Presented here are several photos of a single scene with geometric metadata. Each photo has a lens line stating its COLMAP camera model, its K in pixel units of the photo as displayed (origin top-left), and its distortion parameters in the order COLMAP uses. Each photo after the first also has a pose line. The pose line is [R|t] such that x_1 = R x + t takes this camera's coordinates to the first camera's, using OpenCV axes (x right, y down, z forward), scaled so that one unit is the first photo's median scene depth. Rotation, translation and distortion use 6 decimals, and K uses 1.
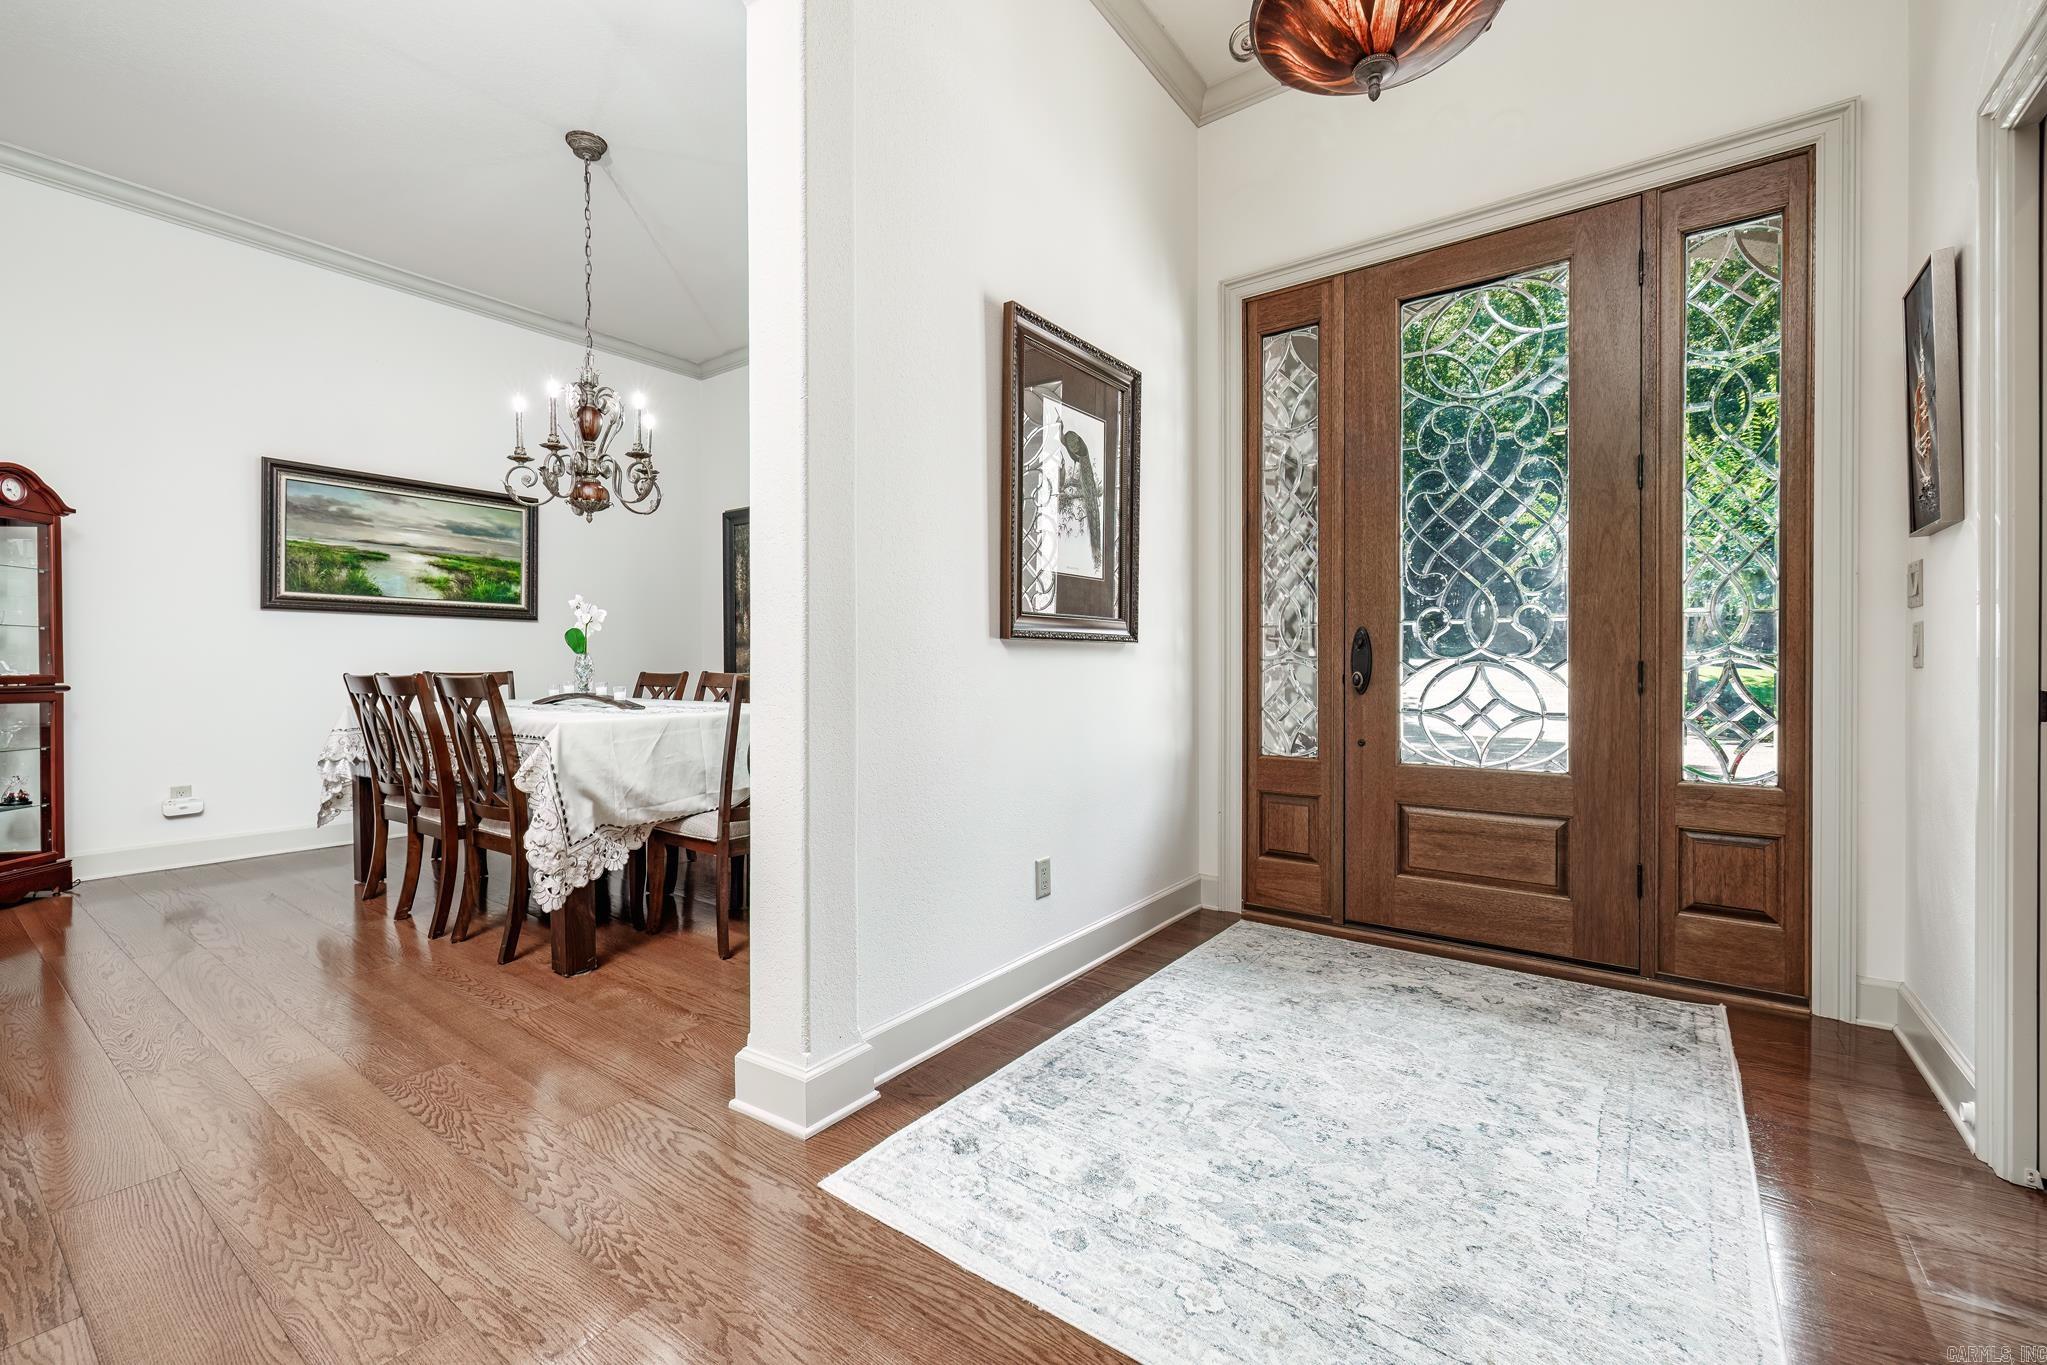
lens RADIAL K [[850.3, 0, 1028.0], [0, 850.3, 676.7], [0, 0, 1]] dist [0.000743, 0.000260]
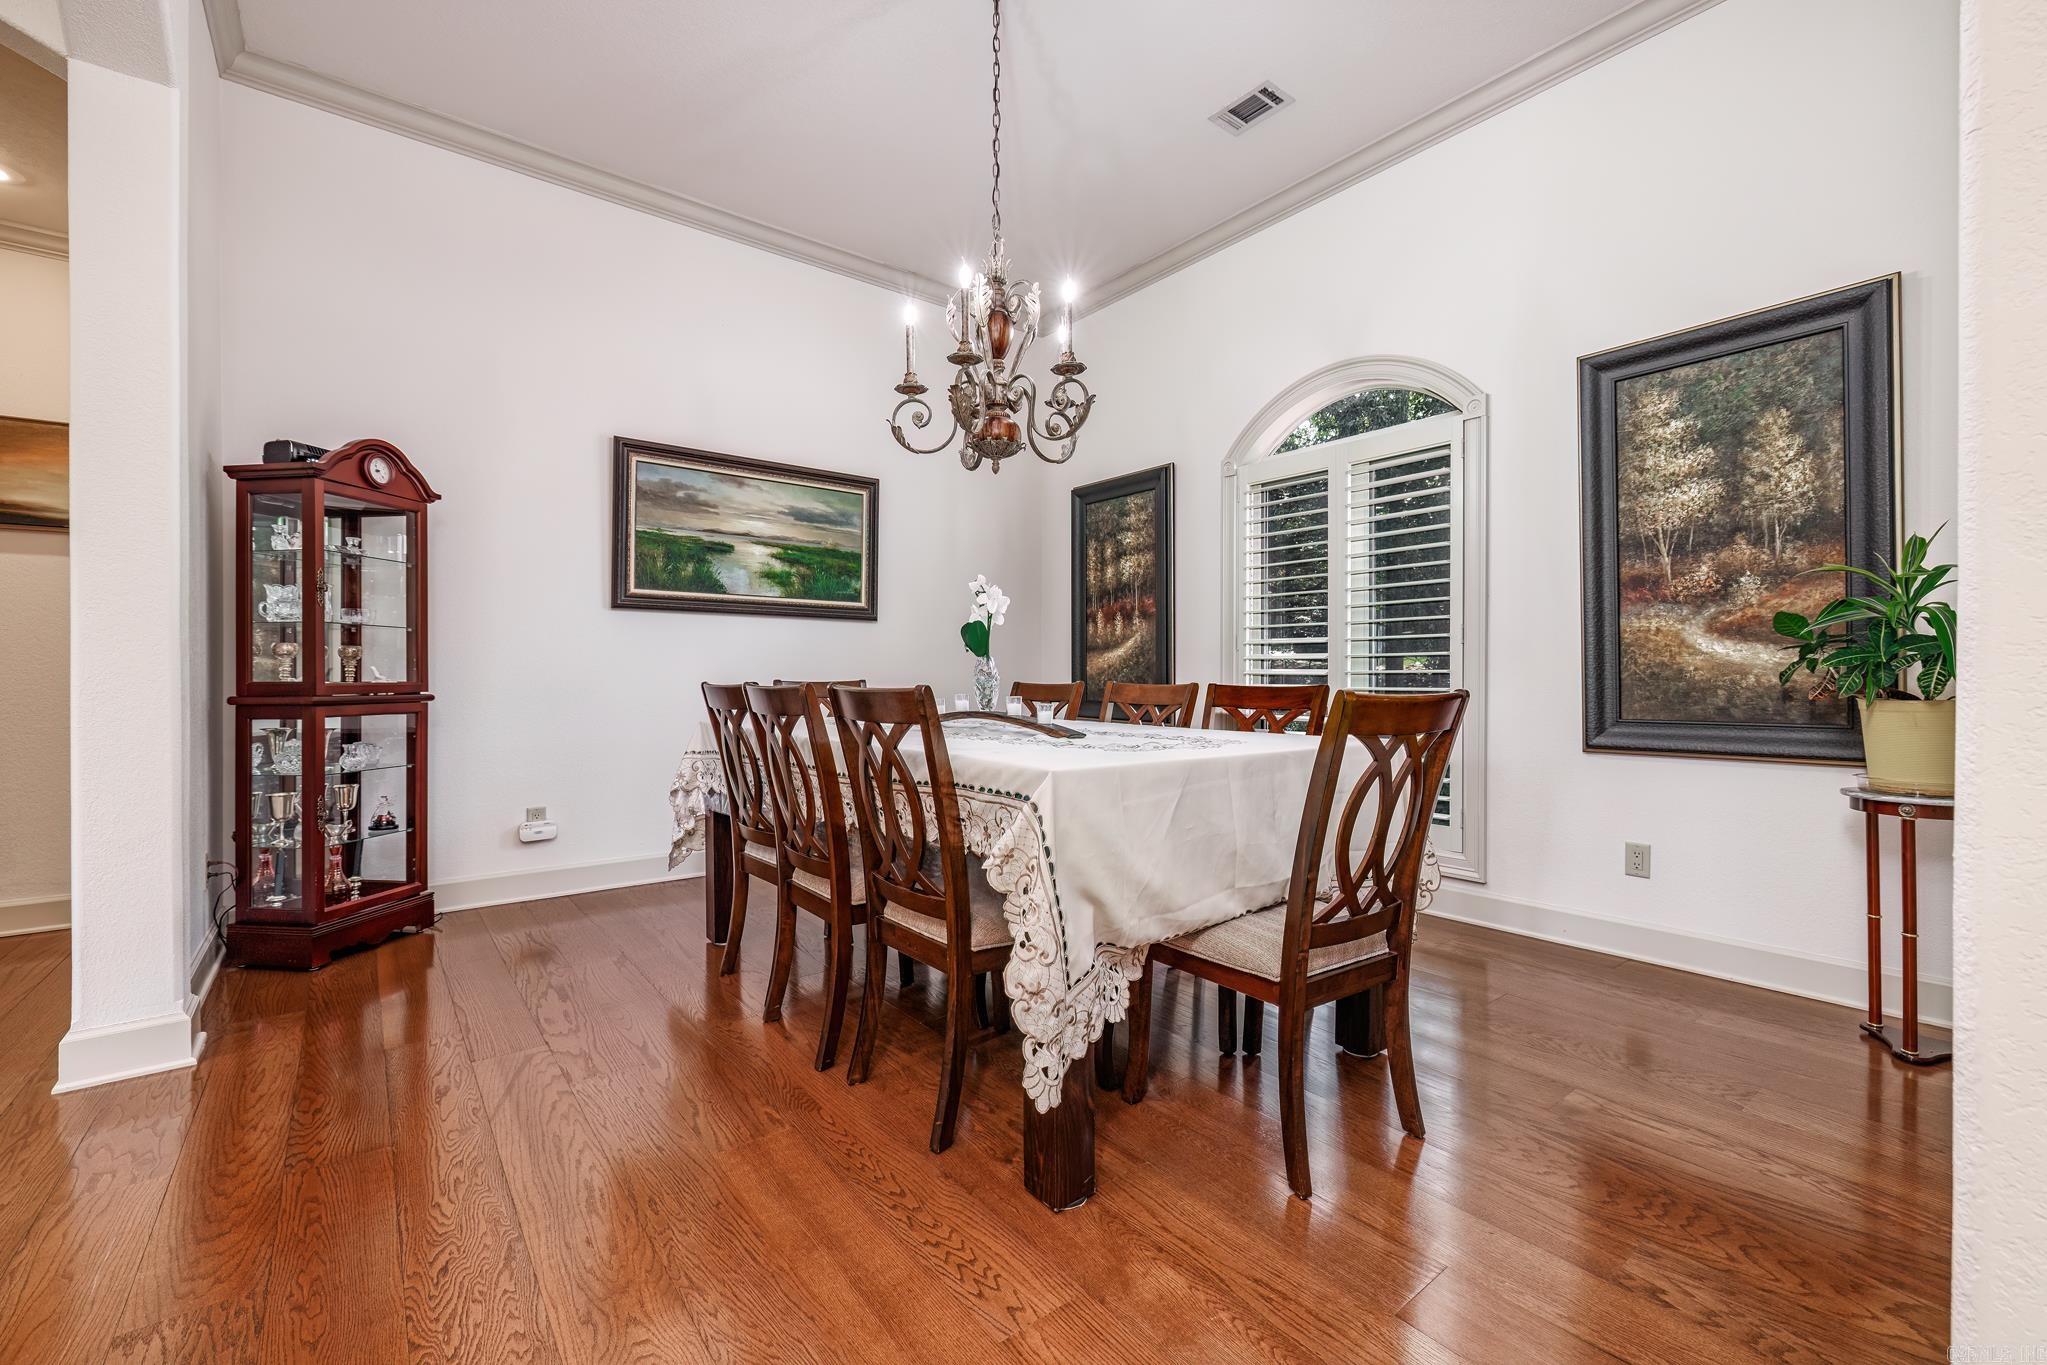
lens RADIAL K [[859.2, 0, 1023.5], [0, 859.2, 682.5], [0, 0, 1]] dist [0.001163, 0.000084]
pose [[0.961203, 0.005261, -0.275794, -0.291711], [-0.006549, 0.999972, -0.003752, -0.002712], [0.275766, 0.005413, 0.961210, 0.311388]]
